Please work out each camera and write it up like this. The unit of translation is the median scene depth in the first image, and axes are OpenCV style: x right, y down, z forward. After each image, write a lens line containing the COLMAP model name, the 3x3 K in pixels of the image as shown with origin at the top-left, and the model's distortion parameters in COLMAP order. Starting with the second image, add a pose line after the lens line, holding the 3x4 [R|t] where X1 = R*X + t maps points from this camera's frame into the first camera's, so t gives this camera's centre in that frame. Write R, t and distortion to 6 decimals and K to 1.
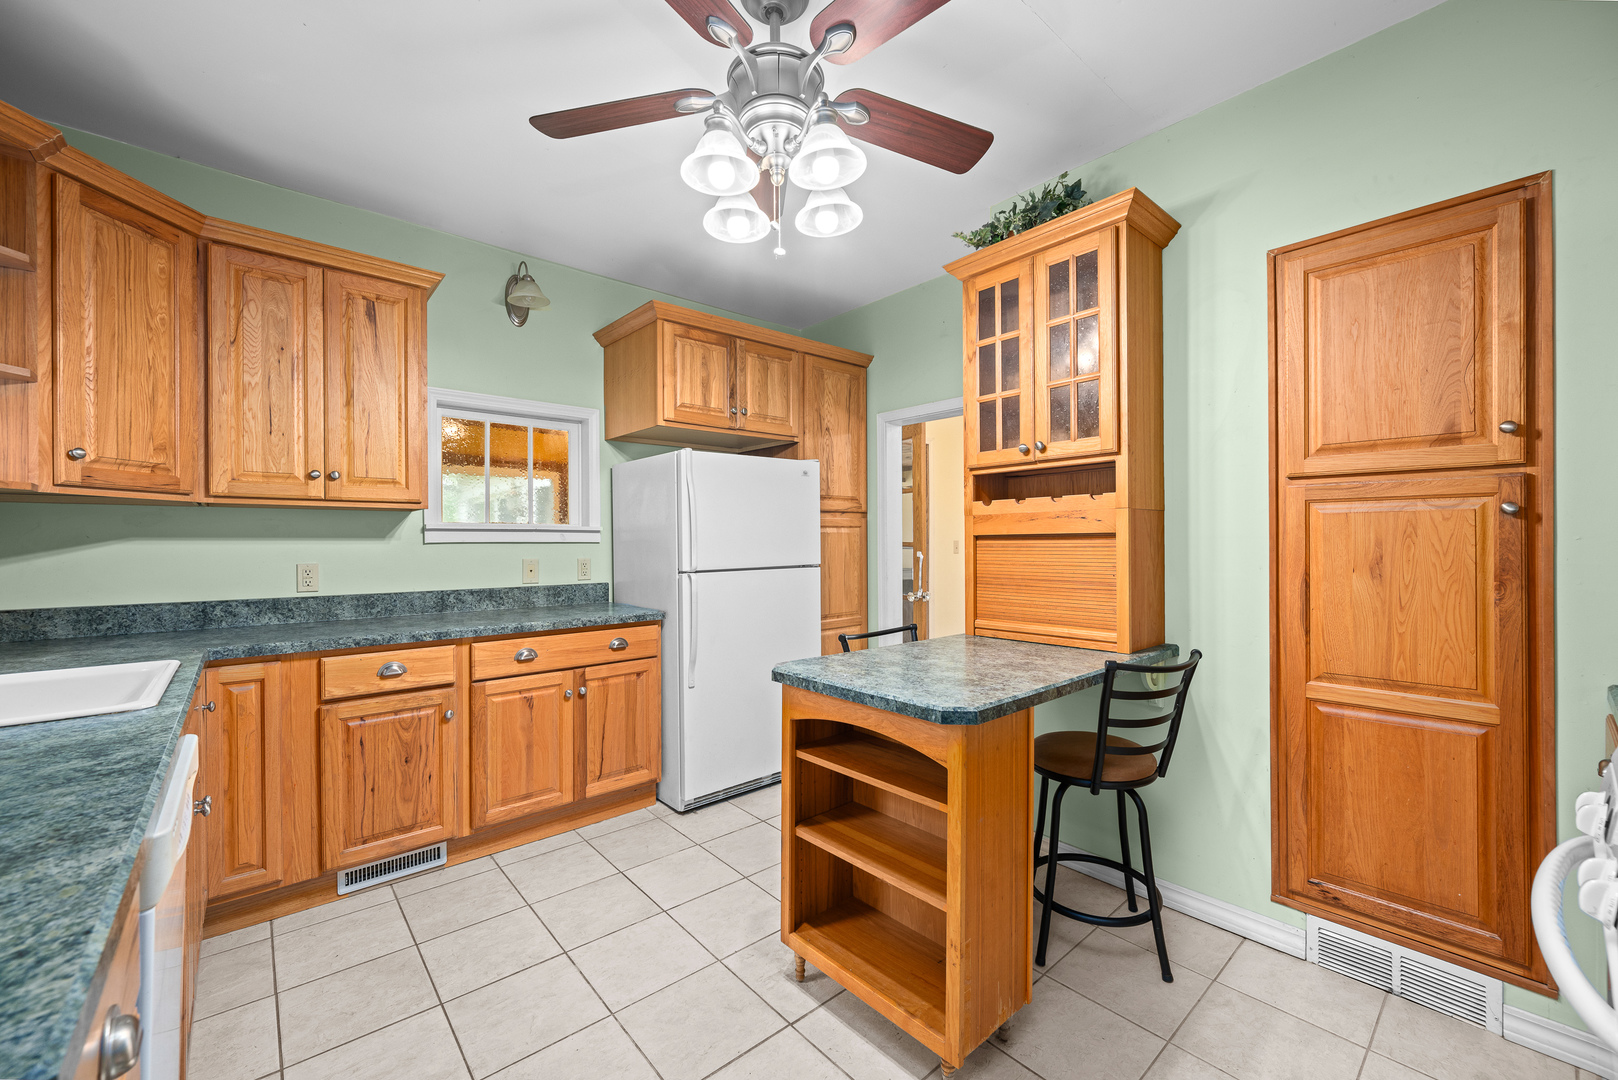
lens RADIAL K [[645.9, 0, 808.9], [0, 645.9, 542.4], [0, 0, 1]] dist [-0.000909, 0.000371]
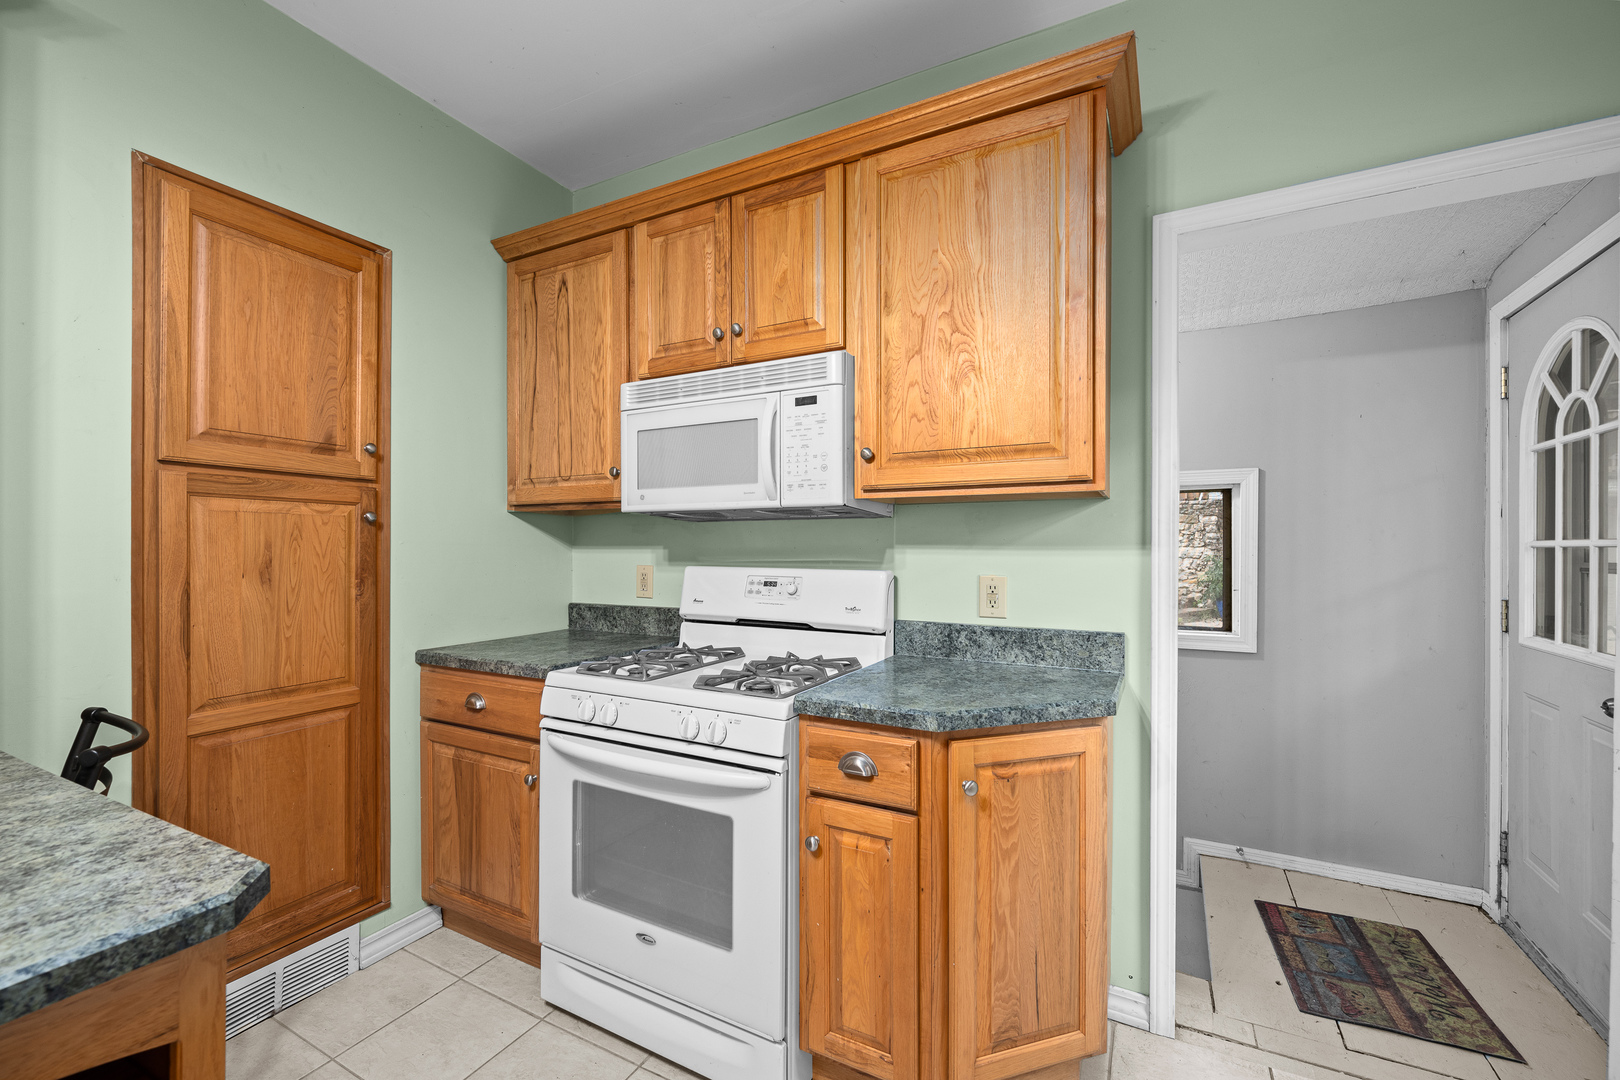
lens RADIAL K [[659.4, 0, 810.7], [0, 659.4, 548.5], [0, 0, 1]] dist [0.000659, -0.000494]
pose [[-0.360408, 0.003439, 0.932788, -0.300827], [-0.003056, 0.999983, -0.004868, 0.007585], [-0.932790, -0.004605, -0.360392, 0.609213]]
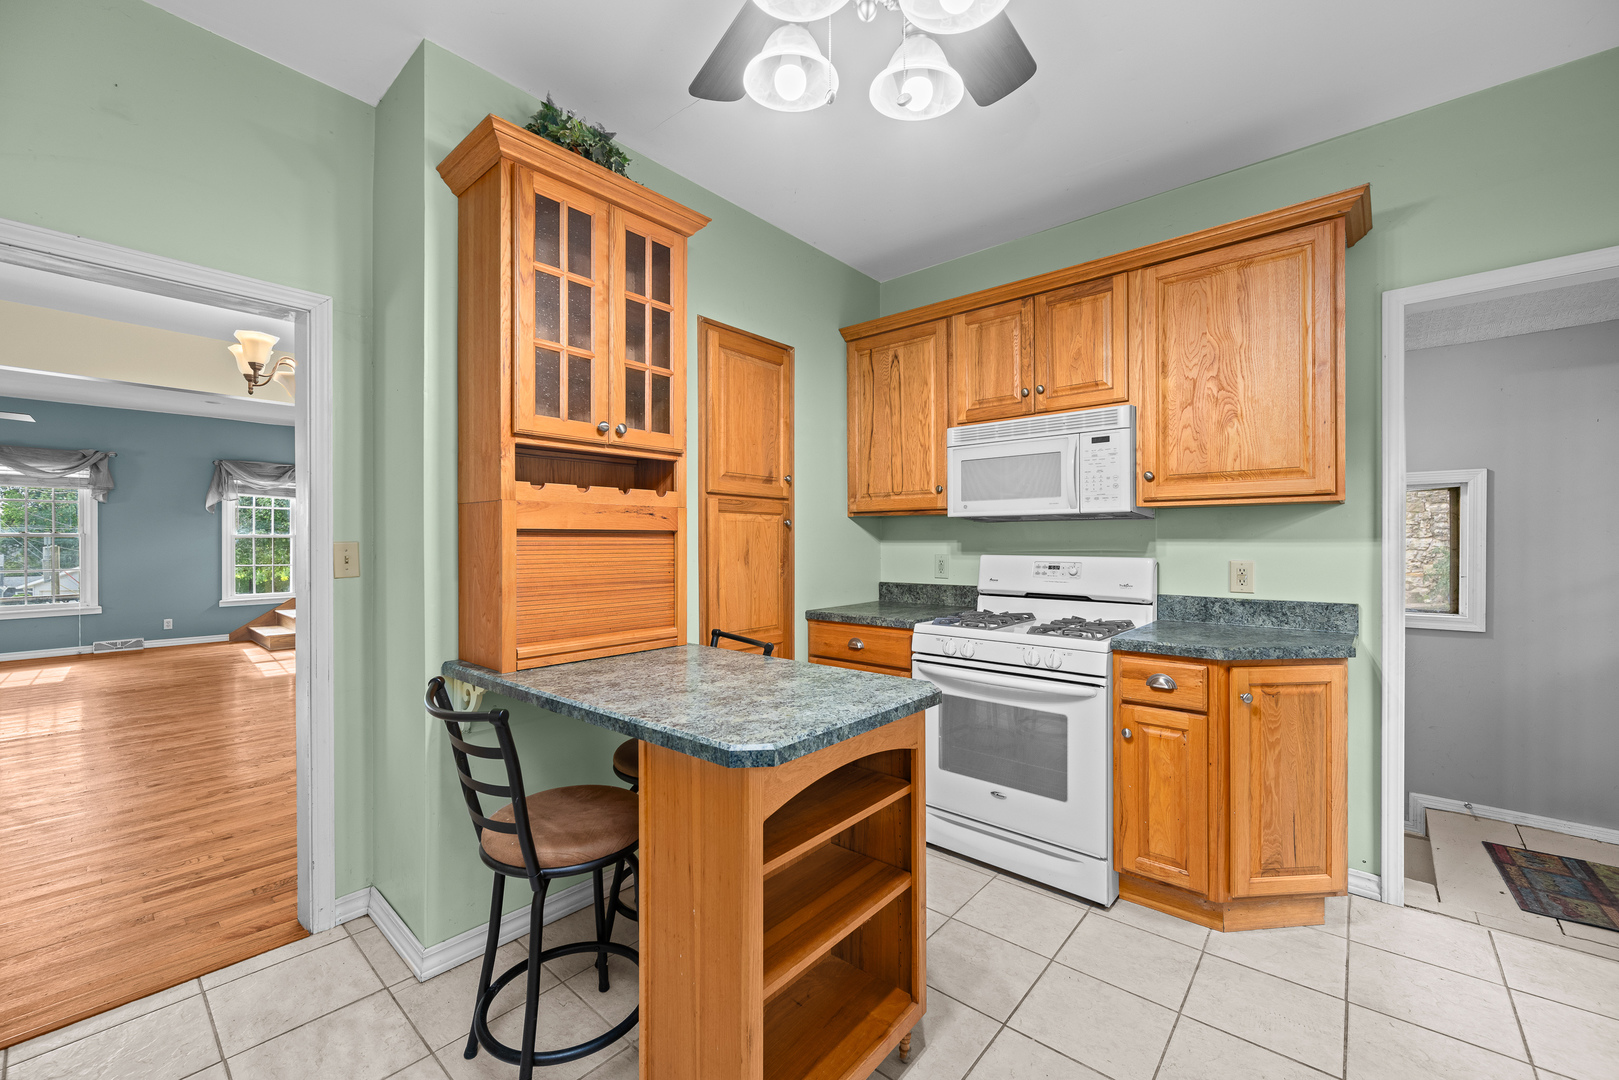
lens RADIAL K [[646.3, 0, 809.4], [0, 646.3, 542.4], [0, 0, 1]] dist [-0.000909, 0.000371]
pose [[-0.138532, 0.002969, 0.990353, -0.666931], [0.000051, 0.999996, -0.002990, 0.008109], [-0.990358, -0.000364, -0.138532, 1.068795]]
